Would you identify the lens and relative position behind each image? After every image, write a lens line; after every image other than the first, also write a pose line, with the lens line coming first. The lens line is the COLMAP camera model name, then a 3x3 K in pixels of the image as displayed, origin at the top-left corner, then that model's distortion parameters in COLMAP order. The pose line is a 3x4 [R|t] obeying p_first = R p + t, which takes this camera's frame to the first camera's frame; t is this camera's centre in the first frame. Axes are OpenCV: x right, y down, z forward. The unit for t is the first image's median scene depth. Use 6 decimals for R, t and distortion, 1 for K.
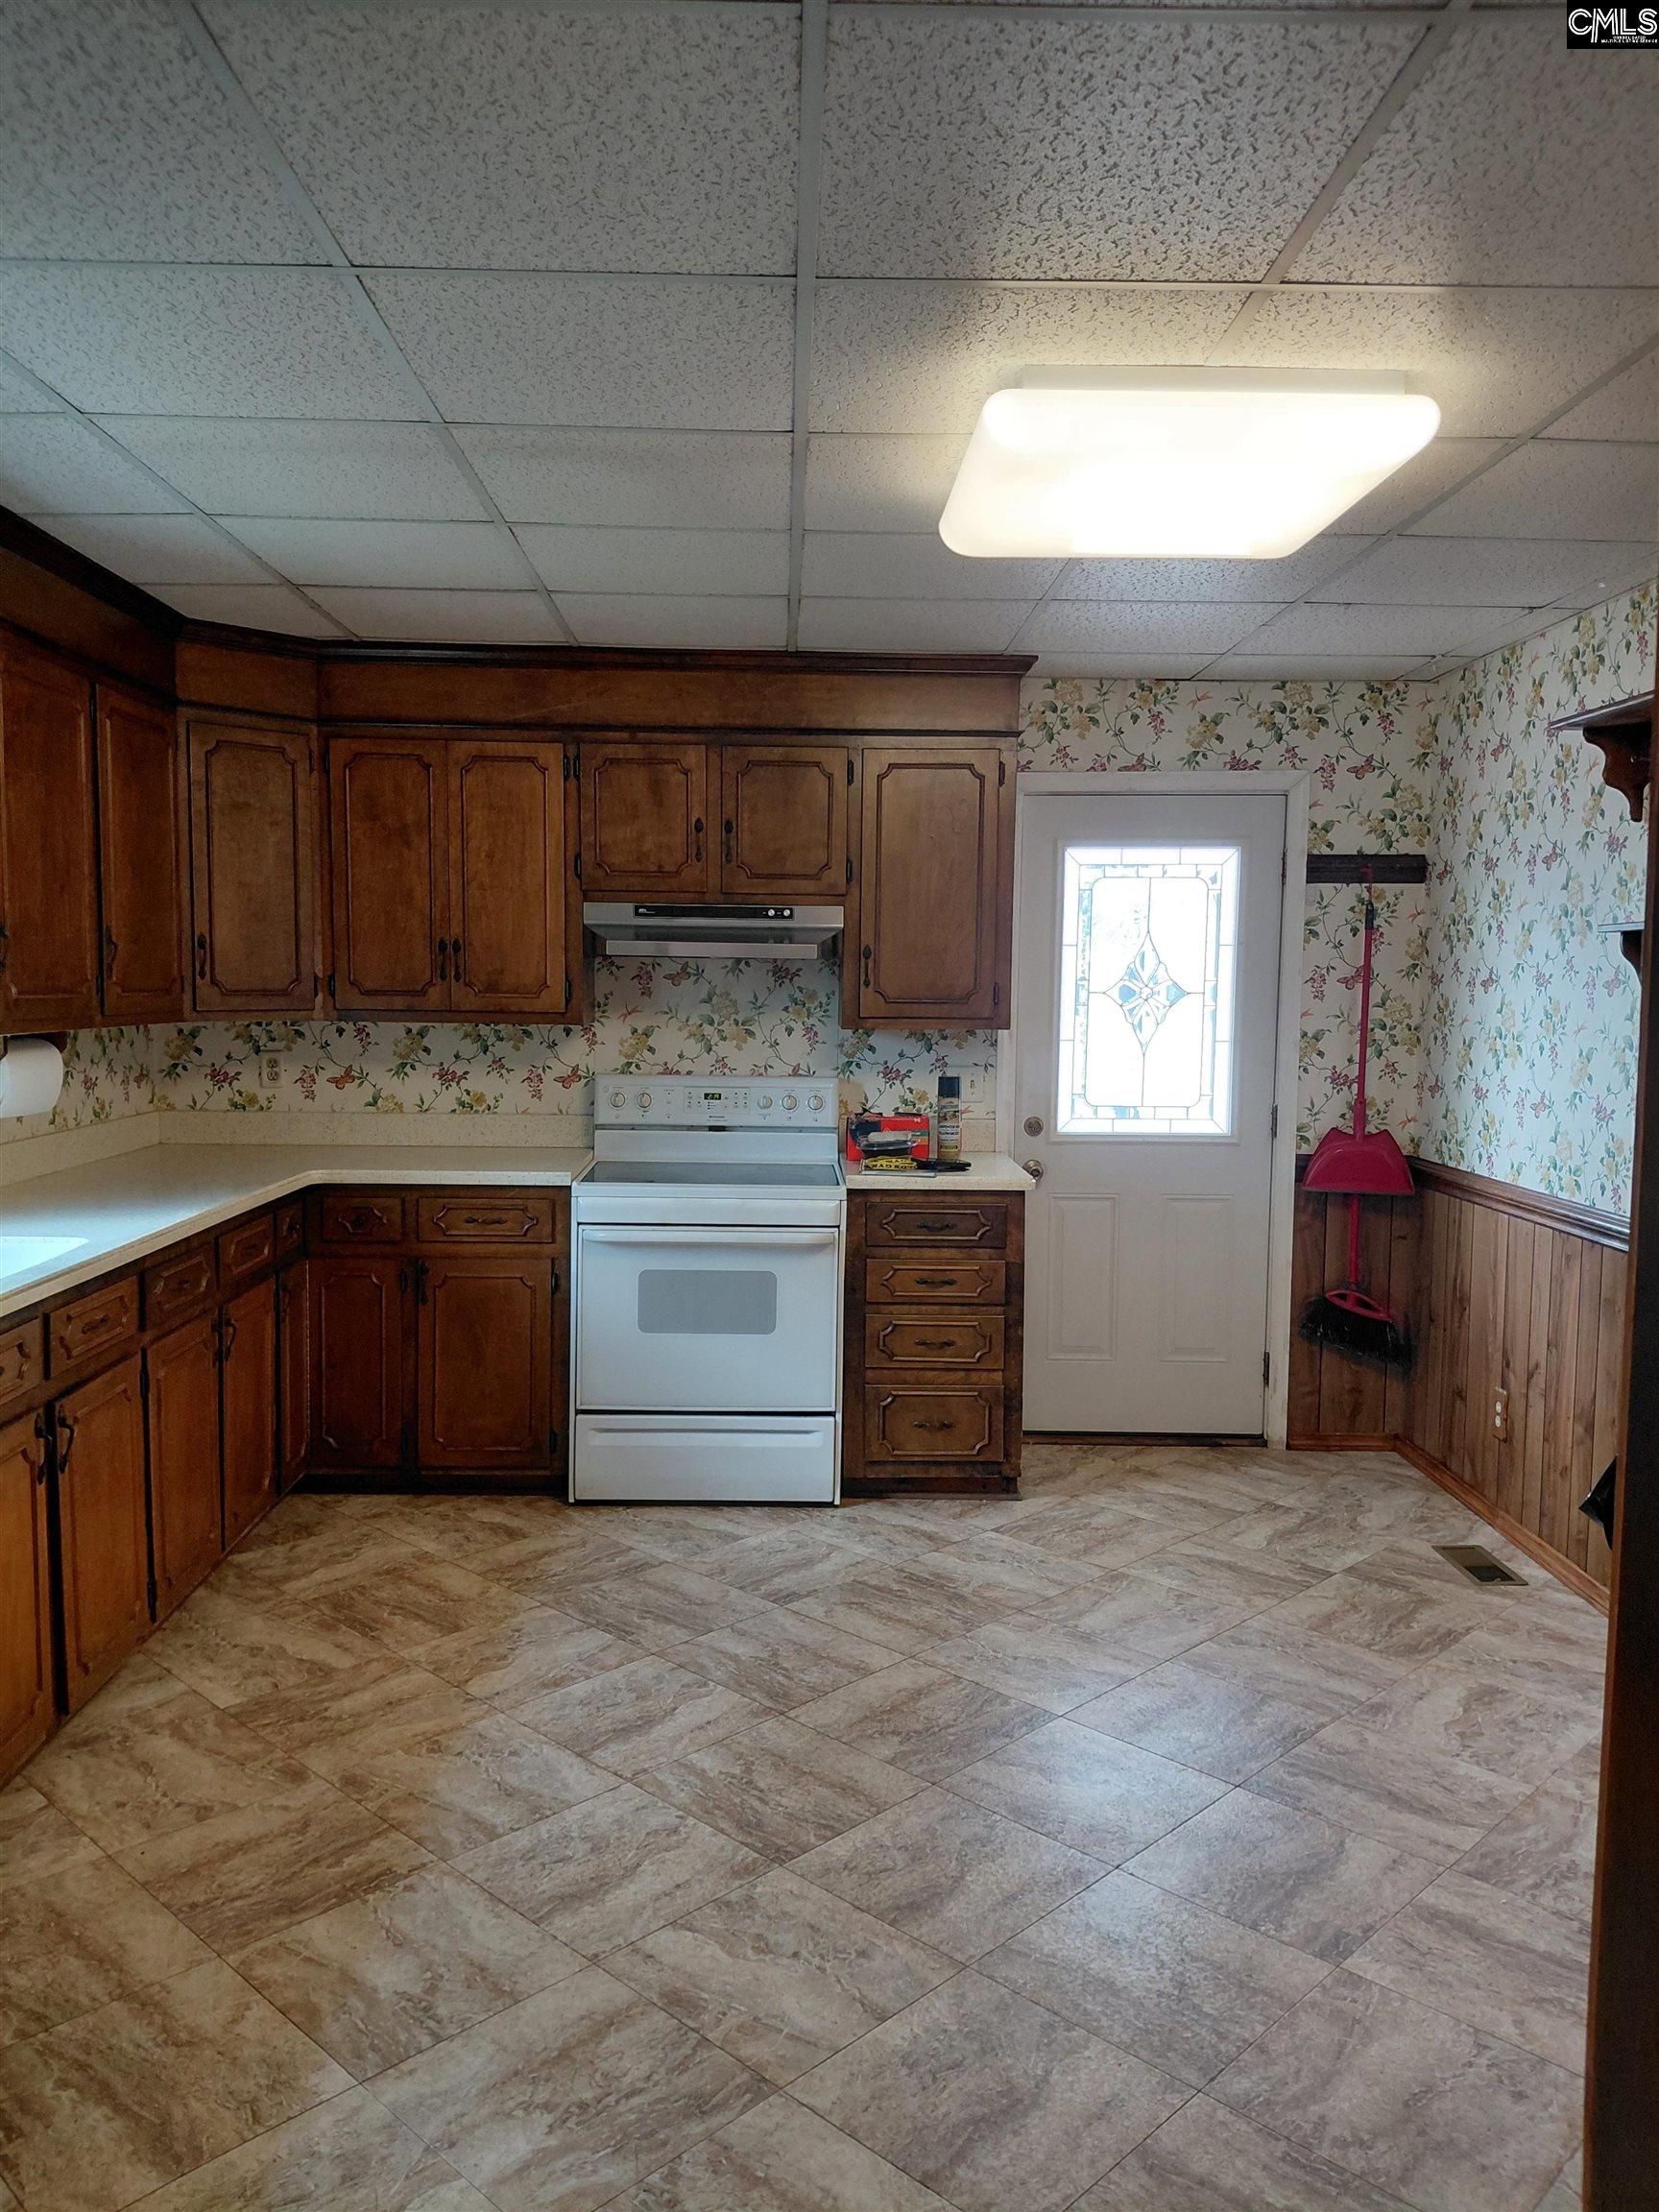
lens RADIAL K [[1681.3, 0, 840.8], [0, 1681.3, 1105.5], [0, 0, 1]] dist [0.028738, -0.044822]
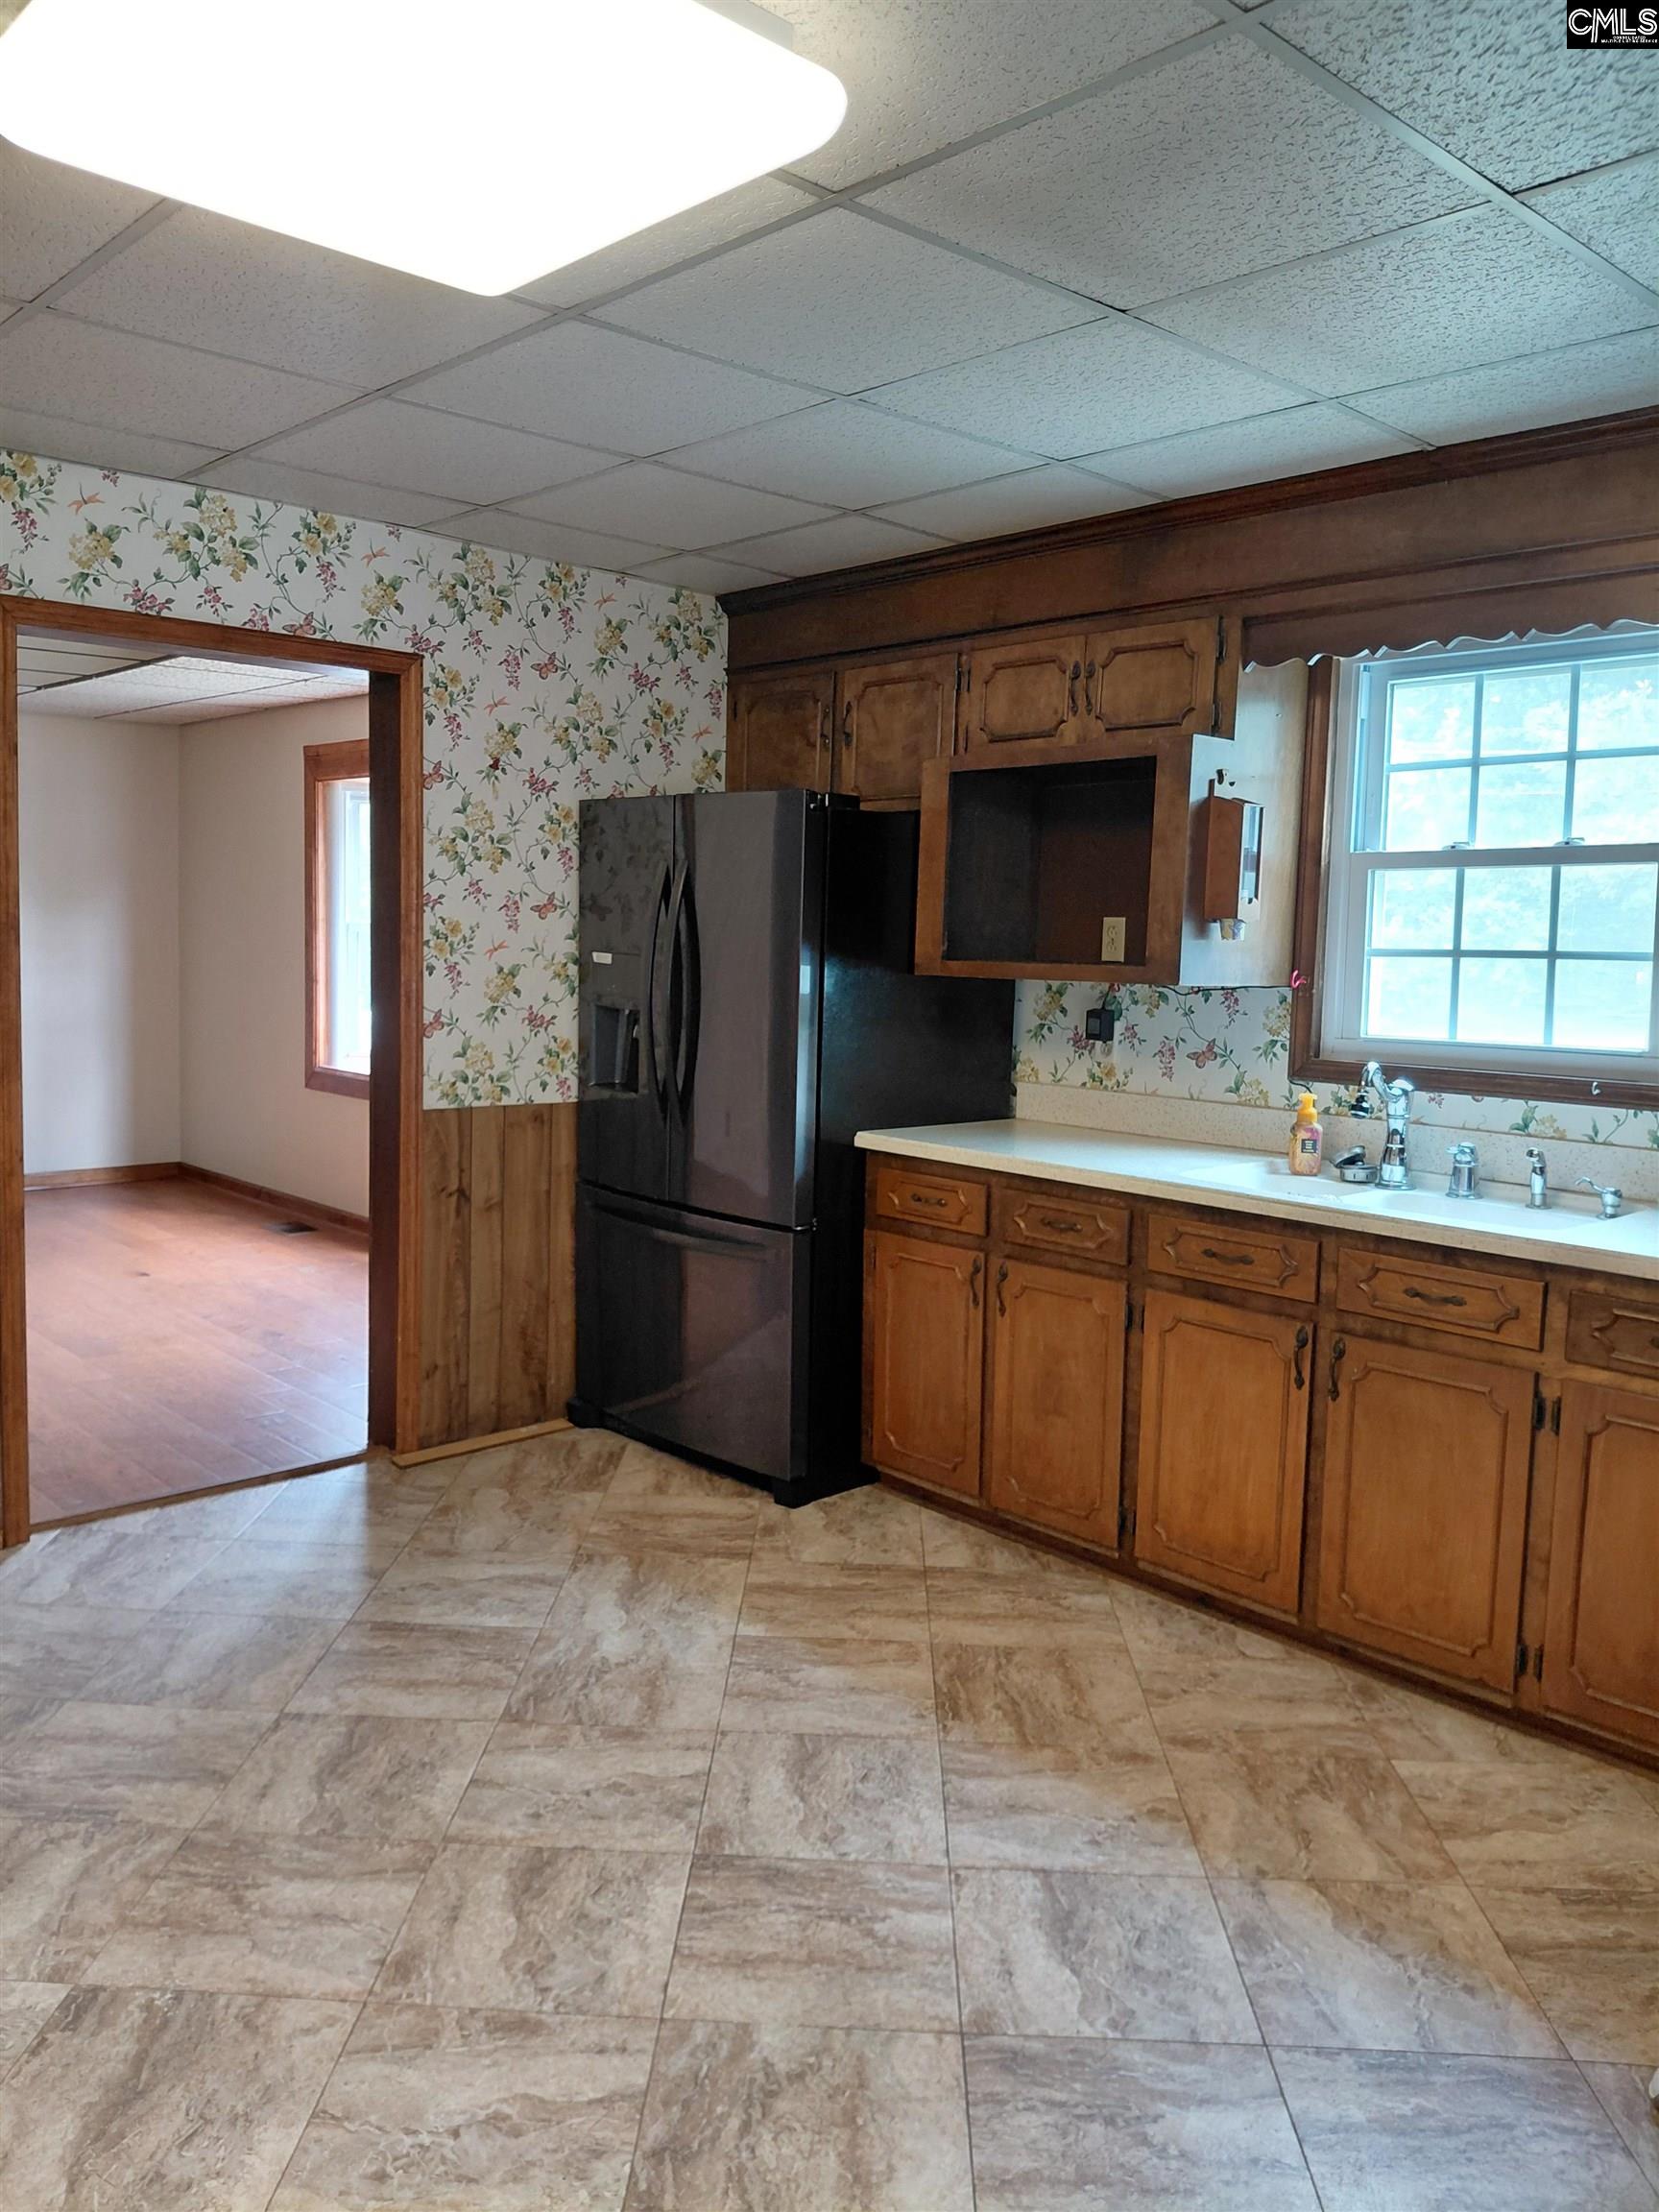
lens RADIAL K [[1681.3, 0, 847.7], [0, 1681.3, 1110.8], [0, 0, 1]] dist [0.028738, -0.044822]
pose [[-0.749202, 0.041971, -0.661010, 0.508077], [-0.083761, 0.983974, 0.157413, -0.117876], [0.657024, 0.173301, -0.733680, 1.674830]]
